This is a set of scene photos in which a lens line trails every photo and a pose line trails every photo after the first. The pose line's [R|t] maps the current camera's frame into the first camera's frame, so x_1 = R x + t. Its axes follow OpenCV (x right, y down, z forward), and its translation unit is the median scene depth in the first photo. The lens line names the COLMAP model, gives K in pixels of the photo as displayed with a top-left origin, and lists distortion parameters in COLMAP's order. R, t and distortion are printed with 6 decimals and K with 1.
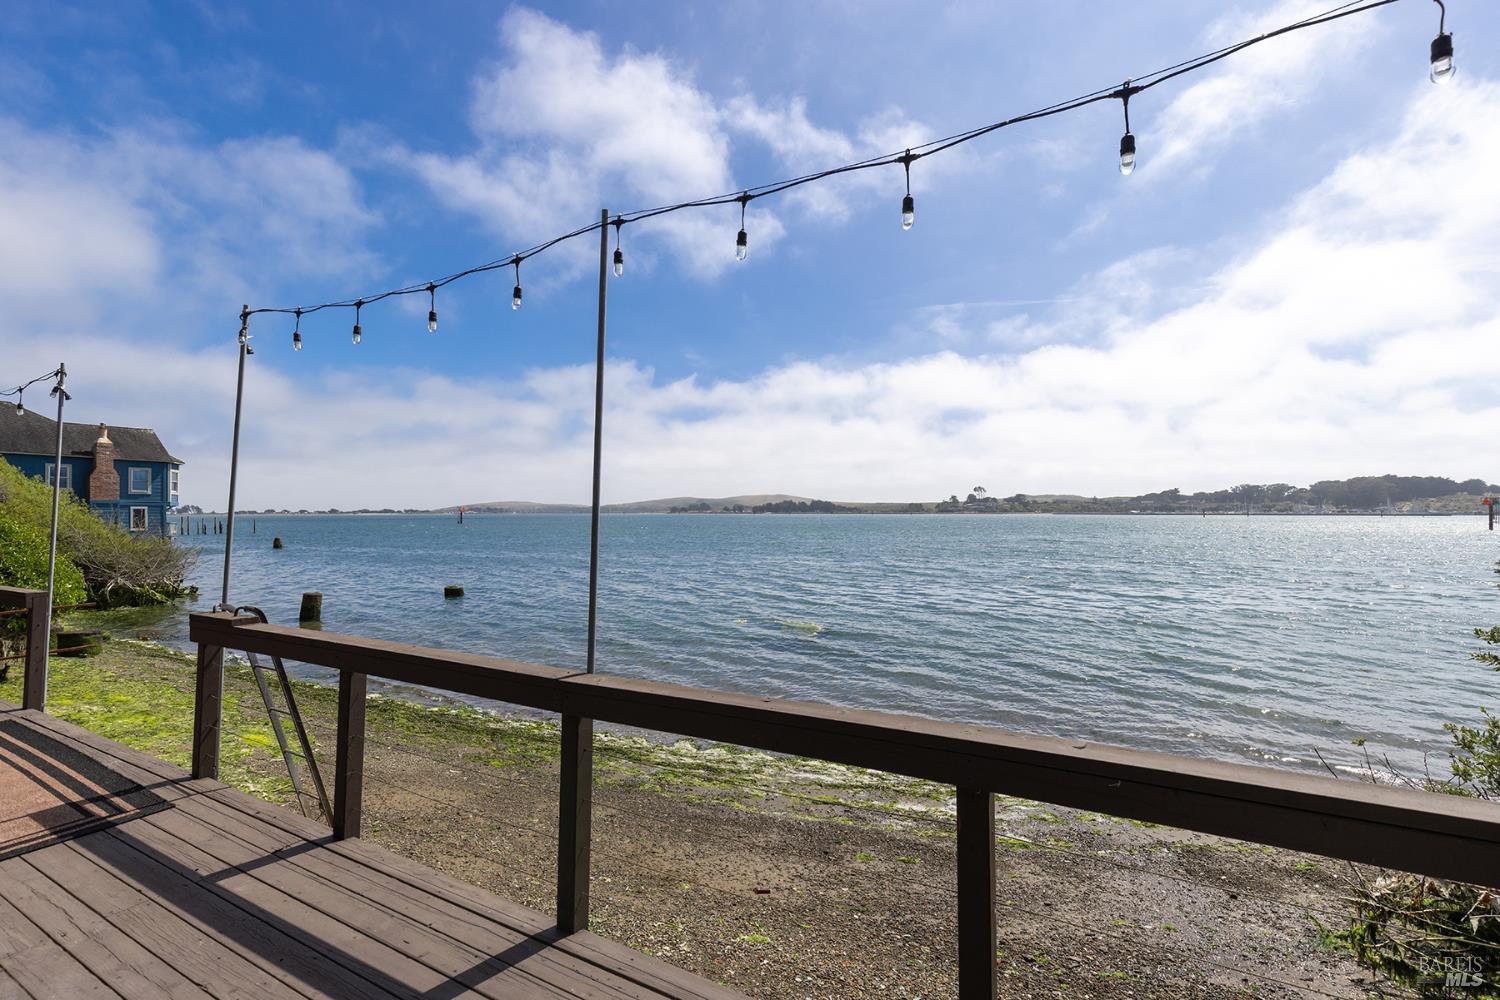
lens RADIAL K [[668.0, 0, 759.3], [0, 668.0, 499.9], [0, 0, 1]] dist [0.005554, -0.000724]
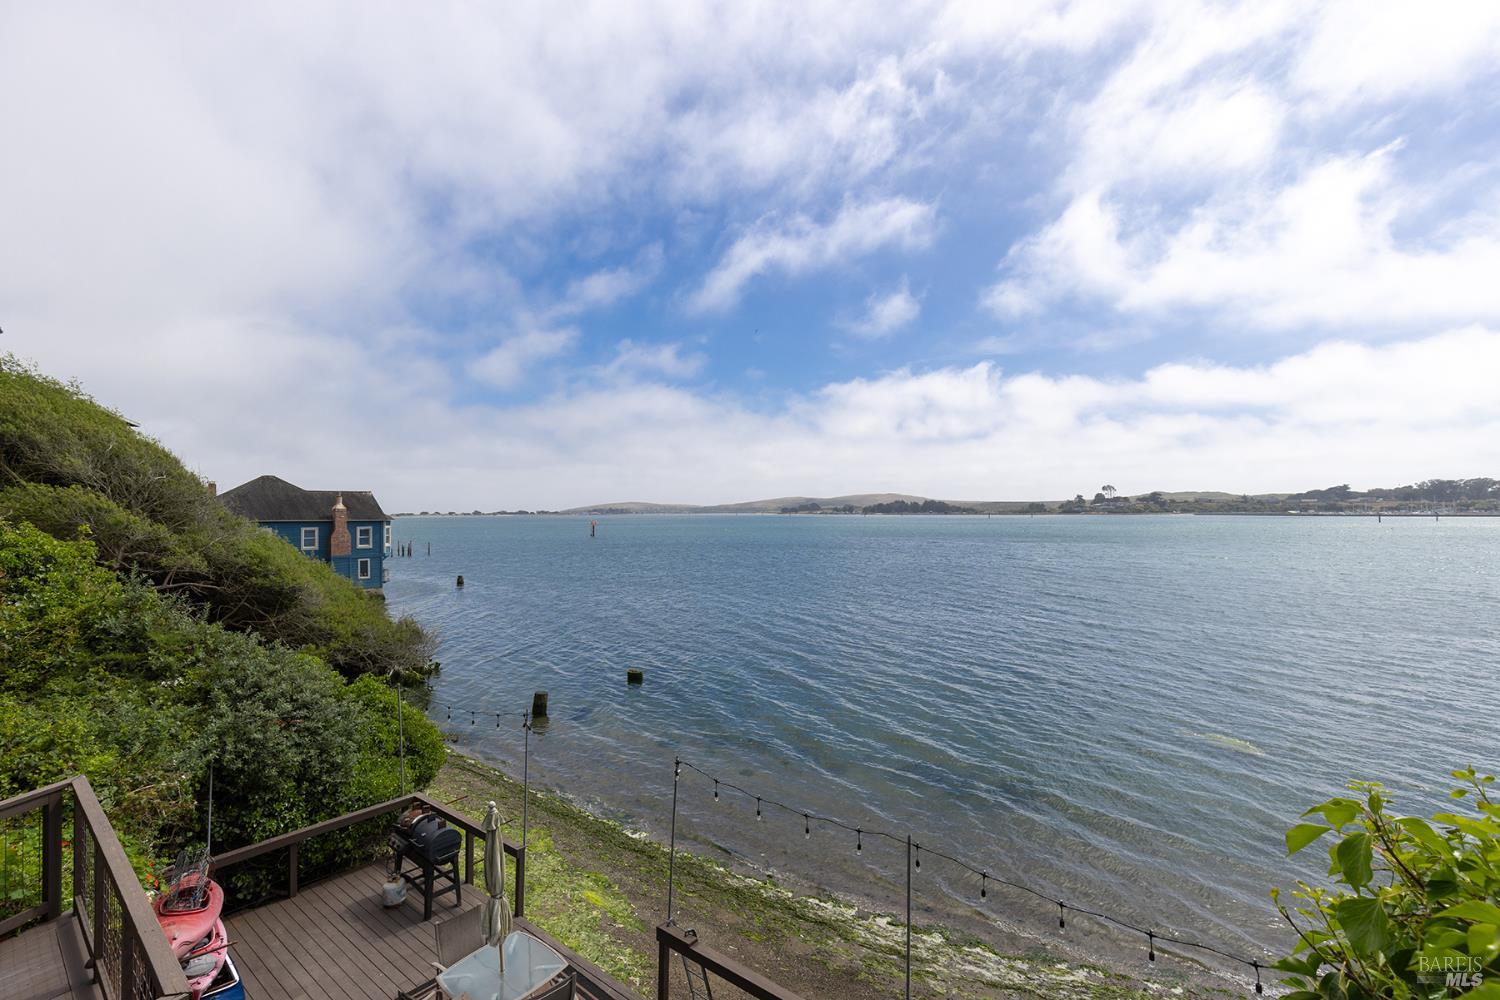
lens RADIAL K [[666.8, 0, 758.9], [0, 666.8, 501.0], [0, 0, 1]] dist [0.001903, -0.000006]
pose [[0.986454, -0.006054, -0.163924, -0.044752], [0.006654, 0.999973, 0.003110, -0.194180], [0.163901, -0.004159, 0.986468, -0.152294]]
